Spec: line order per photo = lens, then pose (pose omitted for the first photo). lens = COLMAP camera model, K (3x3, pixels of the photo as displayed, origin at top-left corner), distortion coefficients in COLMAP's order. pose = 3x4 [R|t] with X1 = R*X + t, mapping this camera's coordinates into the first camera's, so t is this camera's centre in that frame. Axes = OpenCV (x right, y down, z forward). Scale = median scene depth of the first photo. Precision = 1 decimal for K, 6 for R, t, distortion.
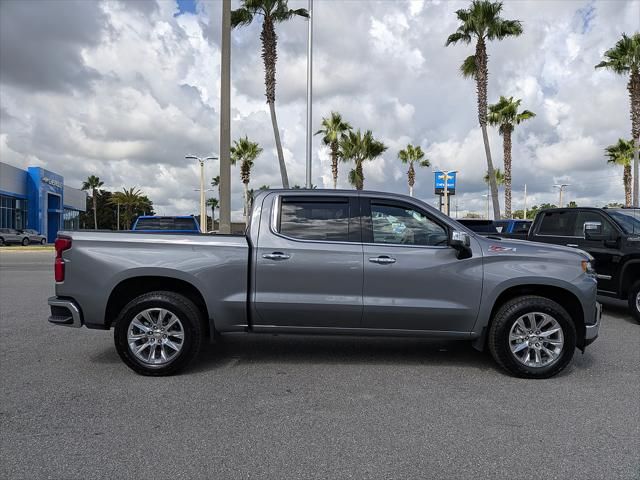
lens RADIAL K [[493.0, 0, 320.0], [0, 493.0, 249.2], [0, 0, 1]] dist [0.005375, -0.054344]
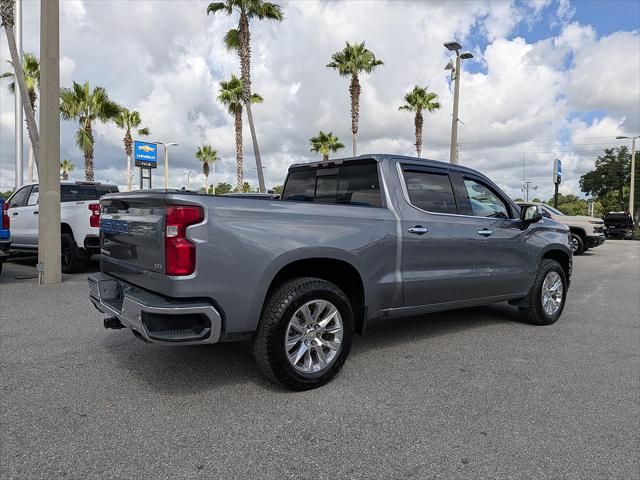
lens RADIAL K [[505.2, 0, 307.9], [0, 505.2, 238.8], [0, 0, 1]] dist [0.062883, -0.115122]
pose [[0.746332, -0.019153, 0.665298, -0.265980], [0.003279, 0.999680, 0.025101, 0.001637], [-0.665566, -0.016553, 0.746156, 0.131512]]
